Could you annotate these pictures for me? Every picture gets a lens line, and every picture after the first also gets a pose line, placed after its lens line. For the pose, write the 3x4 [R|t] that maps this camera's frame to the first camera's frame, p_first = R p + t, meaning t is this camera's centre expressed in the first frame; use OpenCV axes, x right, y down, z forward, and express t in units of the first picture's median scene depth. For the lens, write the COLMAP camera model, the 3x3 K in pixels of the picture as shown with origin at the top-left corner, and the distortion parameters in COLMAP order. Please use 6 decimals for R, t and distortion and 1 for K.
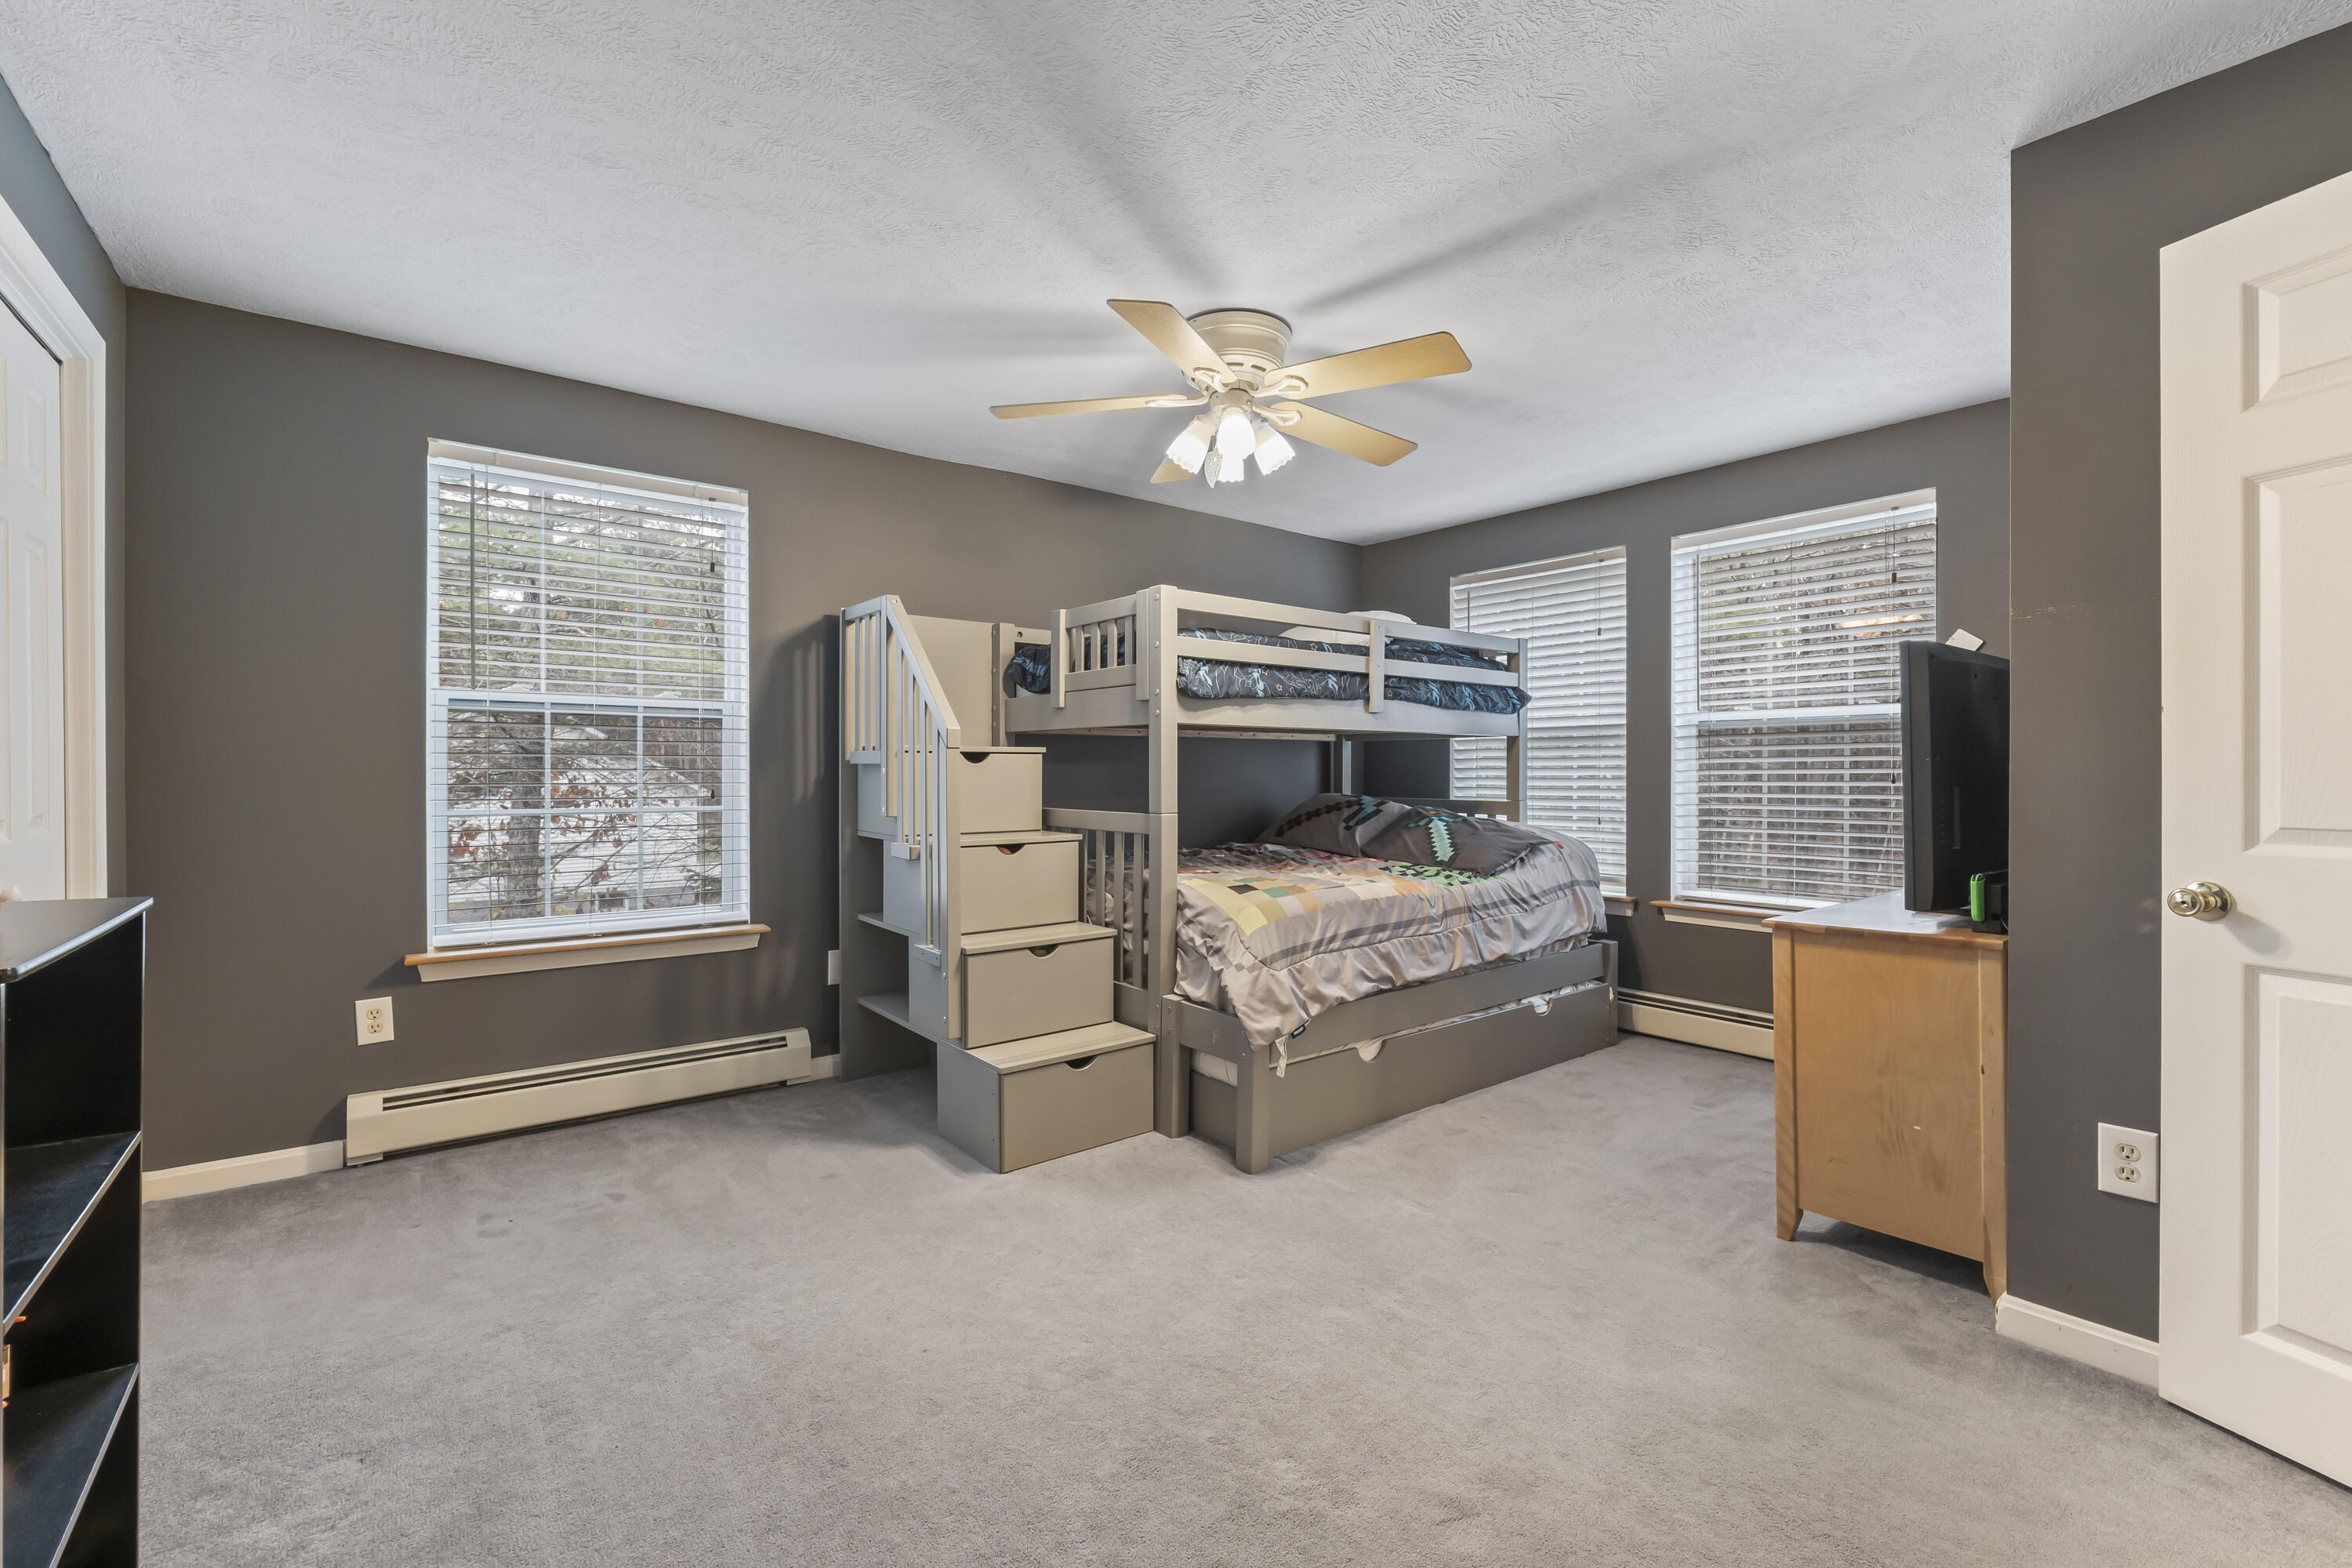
lens RADIAL K [[980.7, 0, 1176.2], [0, 980.7, 767.6], [0, 0, 1]] dist [-0.010823, 0.000568]
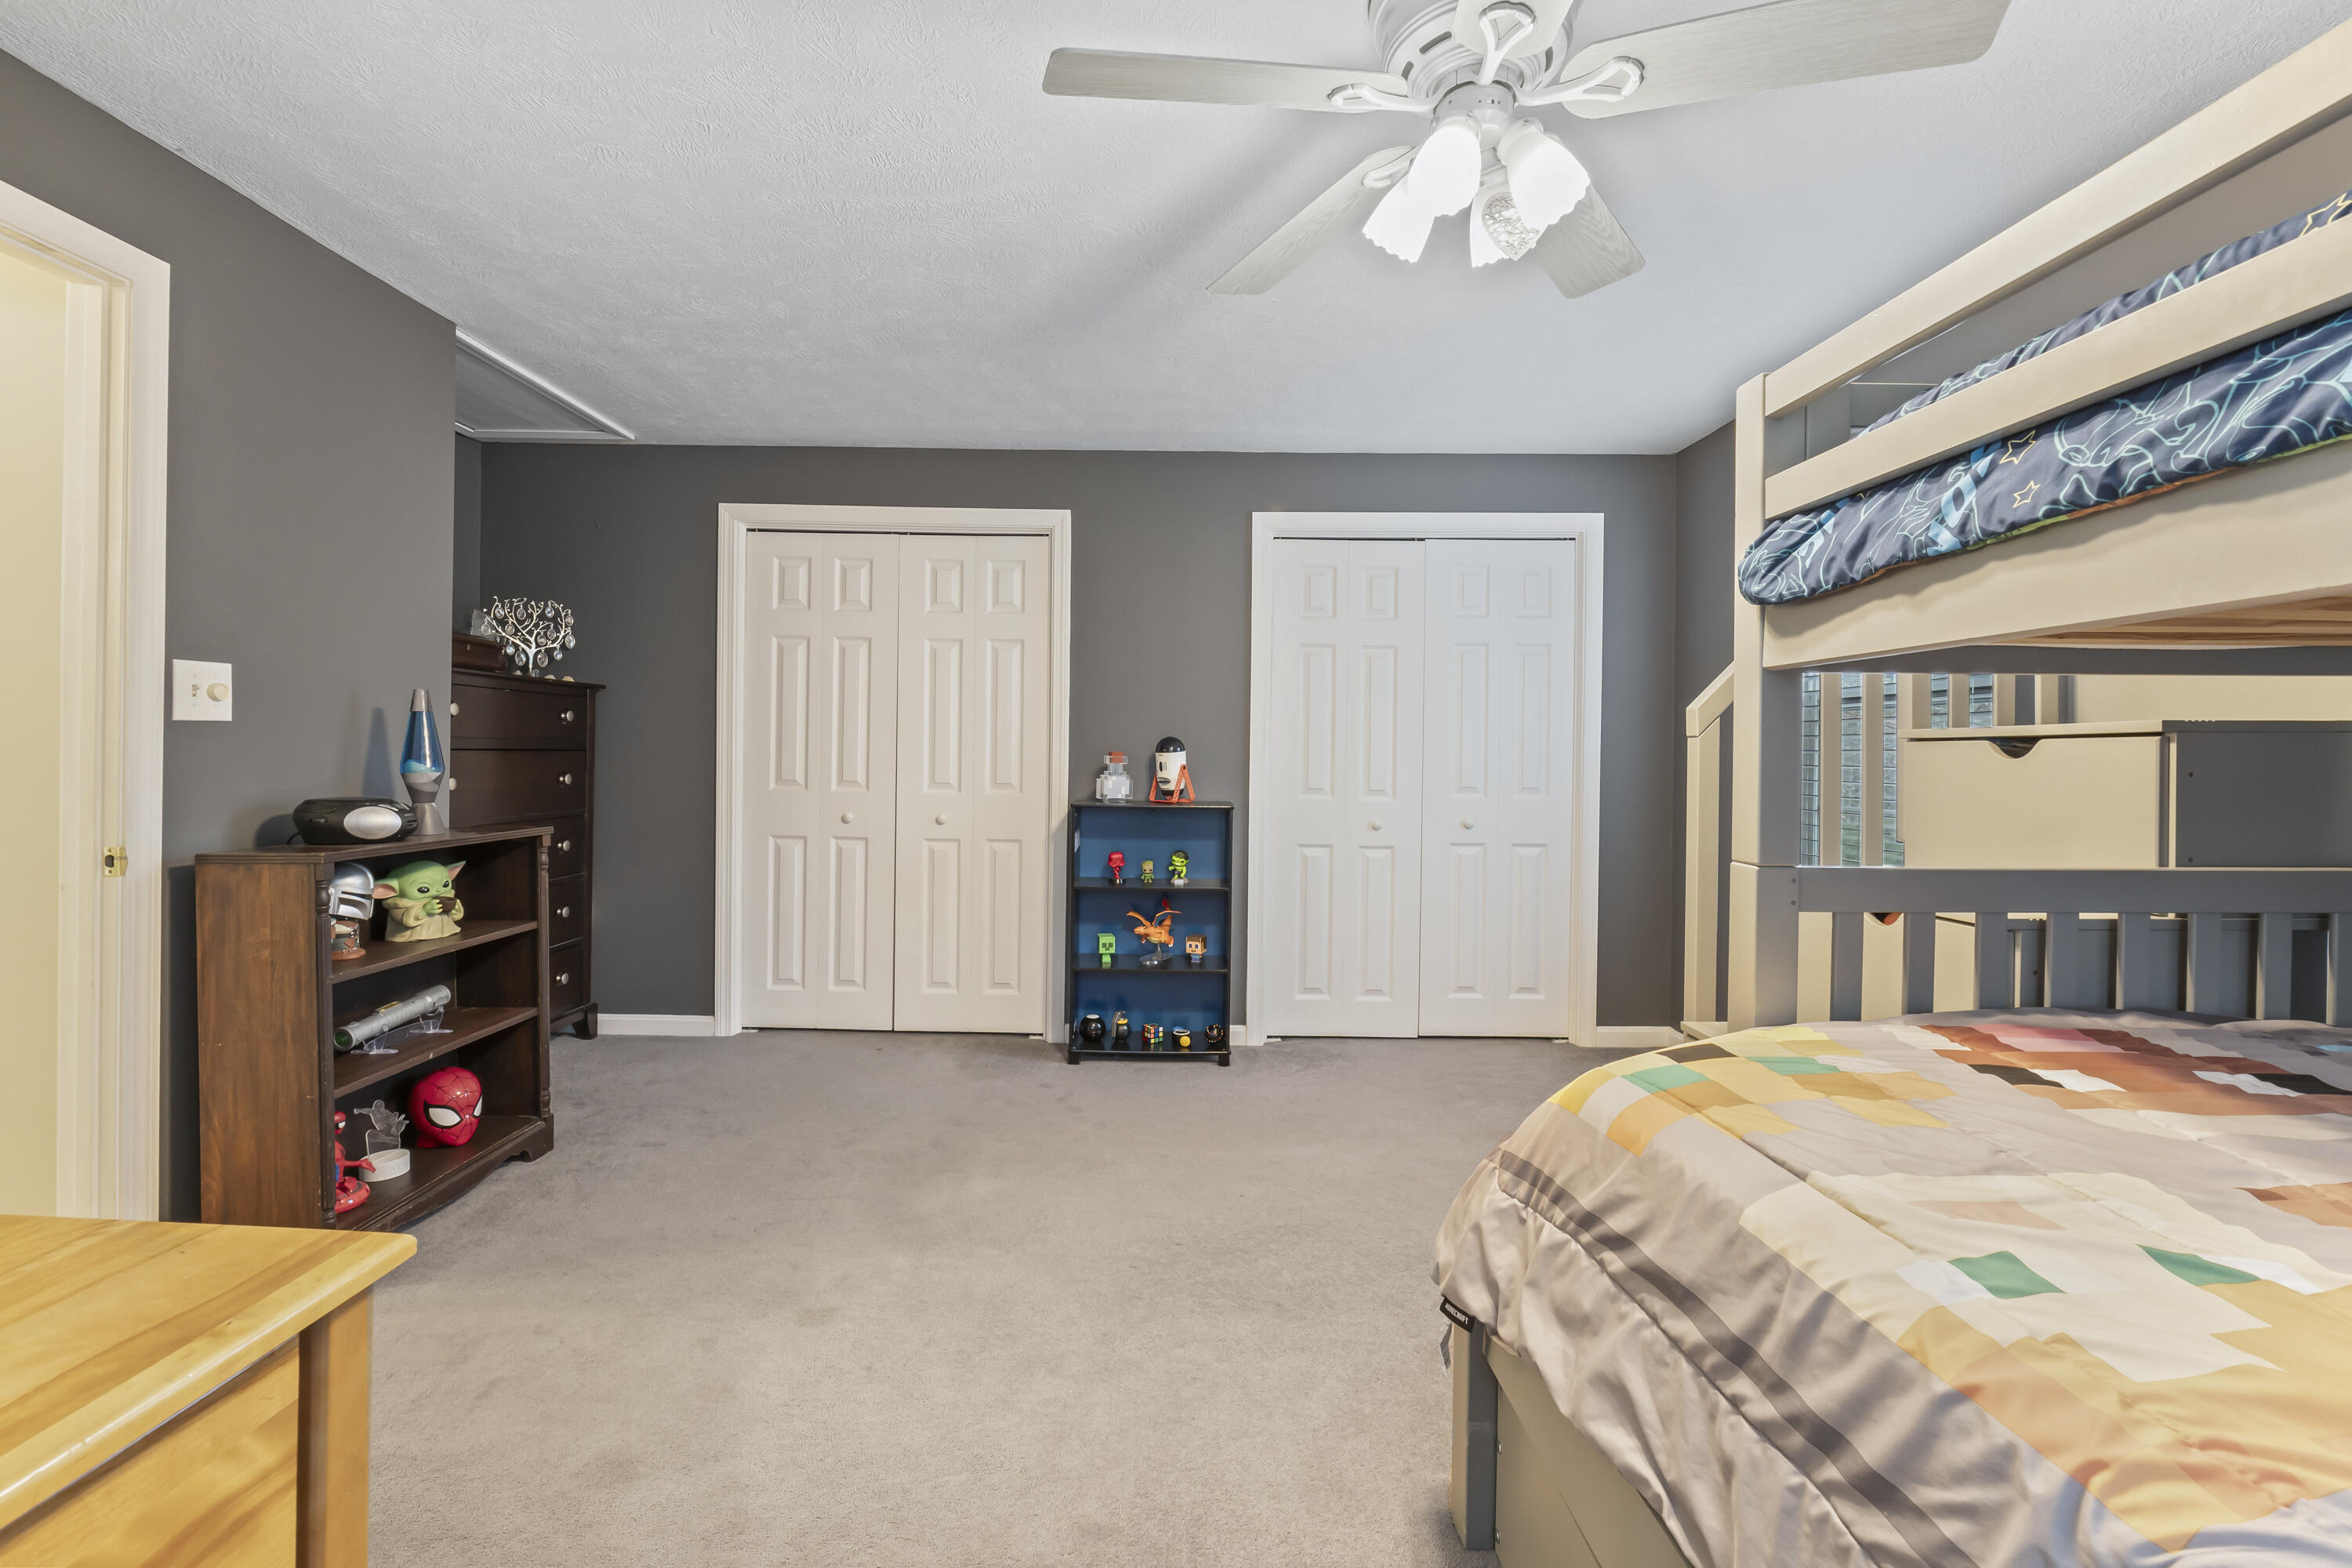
lens RADIAL K [[980.7, 0, 1173.9], [0, 980.7, 770.0], [0, 0, 1]] dist [-0.010823, 0.000568]
pose [[-0.605477, 0.008050, -0.795822, 0.538043], [-0.004529, 0.999898, 0.013559, -0.004011], [0.795850, 0.011814, -0.605379, 1.071771]]
